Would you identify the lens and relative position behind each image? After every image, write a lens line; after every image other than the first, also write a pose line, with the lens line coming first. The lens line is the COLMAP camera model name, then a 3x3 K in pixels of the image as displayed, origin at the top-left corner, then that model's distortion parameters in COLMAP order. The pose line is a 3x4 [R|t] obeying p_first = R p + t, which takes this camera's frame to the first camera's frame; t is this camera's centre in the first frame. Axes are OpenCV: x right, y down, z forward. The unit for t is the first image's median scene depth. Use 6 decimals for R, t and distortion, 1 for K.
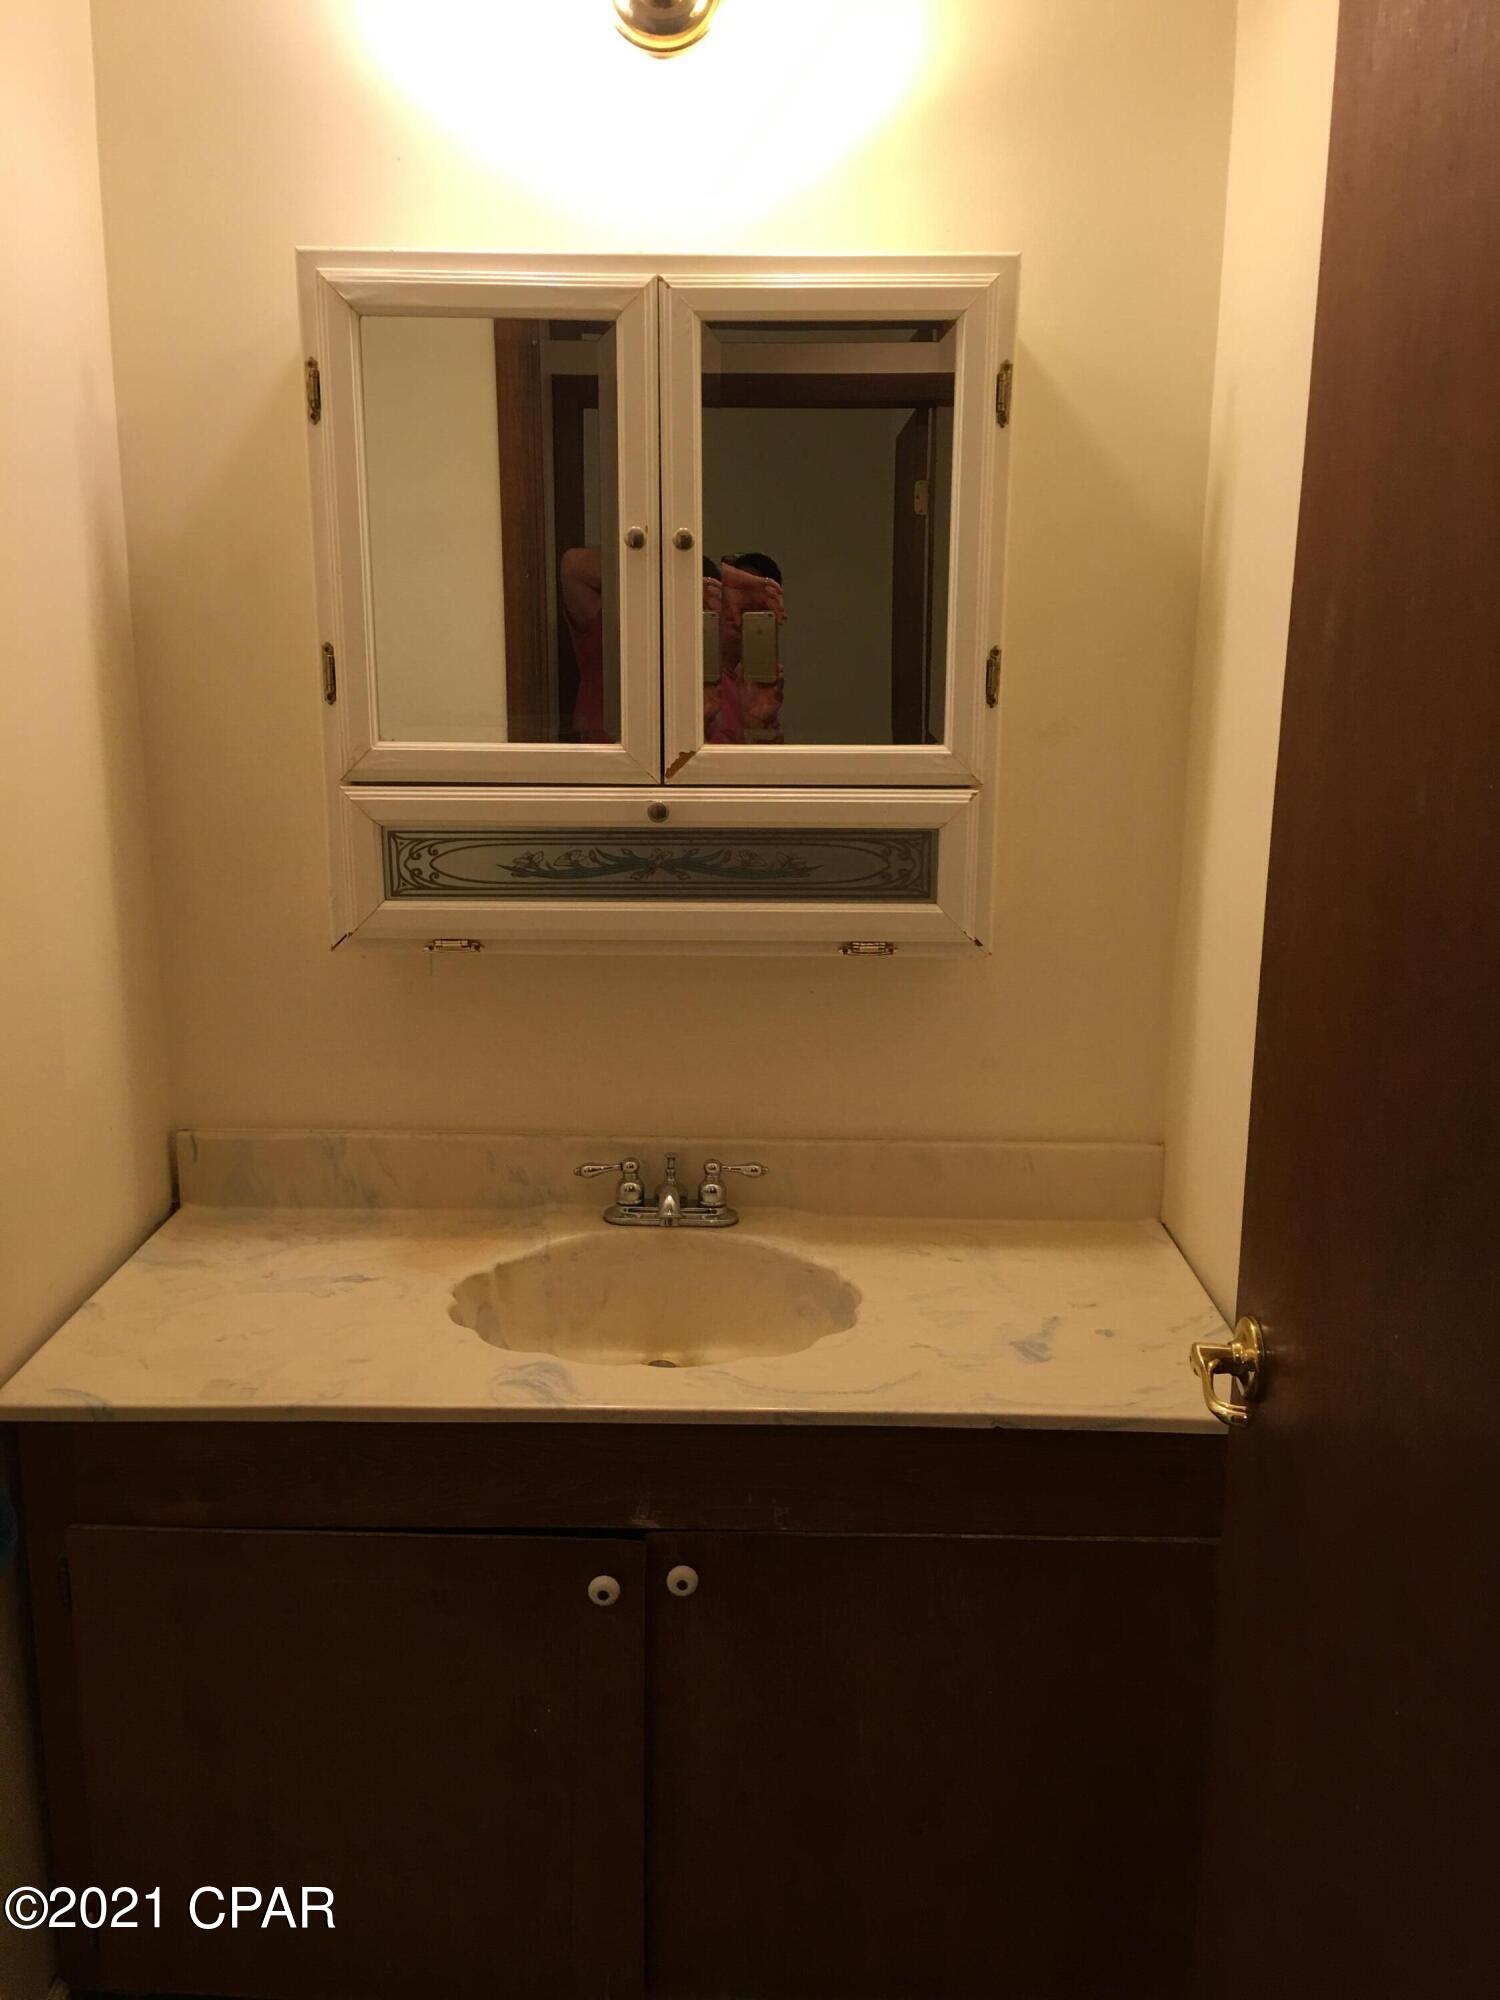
lens RADIAL K [[1676.4, 0, 758.7], [0, 1676.4, 998.9], [0, 0, 1]] dist [0.036009, -0.033298]
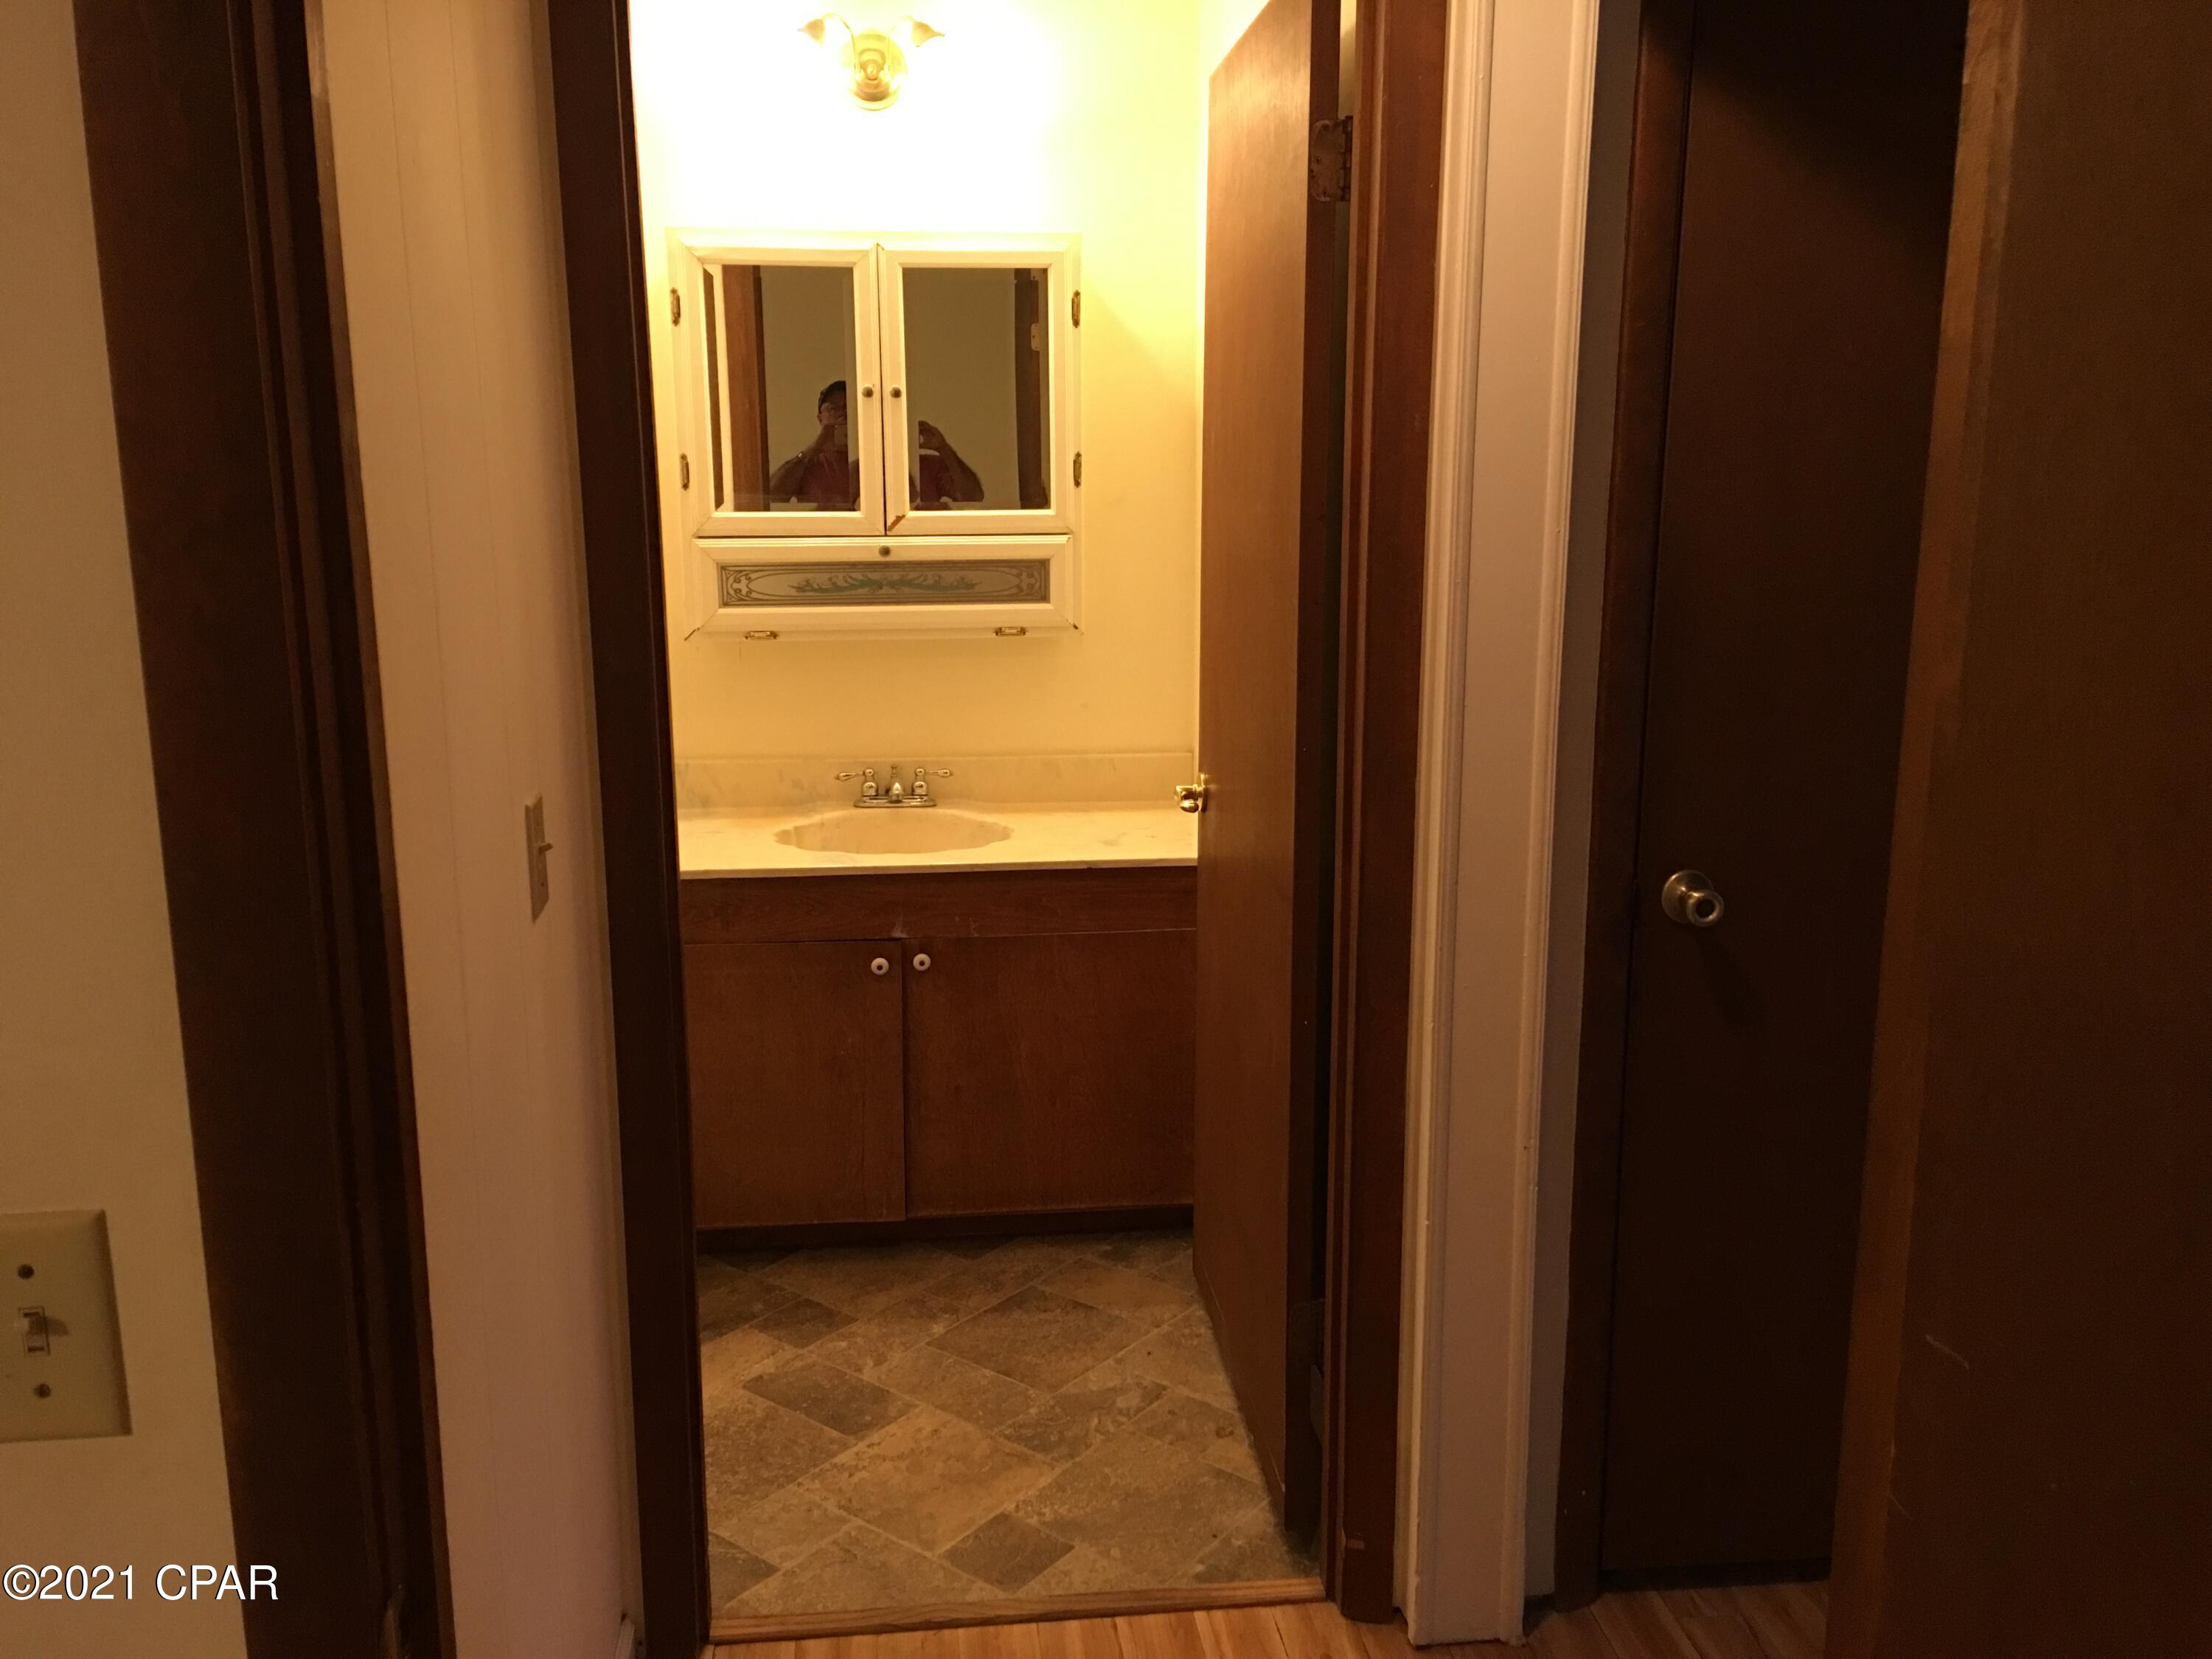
lens RADIAL K [[1854.1, 0, 1096.7], [0, 1854.1, 822.4], [0, 0, 1]] dist [0.036009, -0.033298]
pose [[0.993054, -0.033753, 0.112715, -0.066771], [0.034722, 0.999375, -0.006642, 0.180218], [-0.112420, 0.010509, 0.993605, -0.874980]]
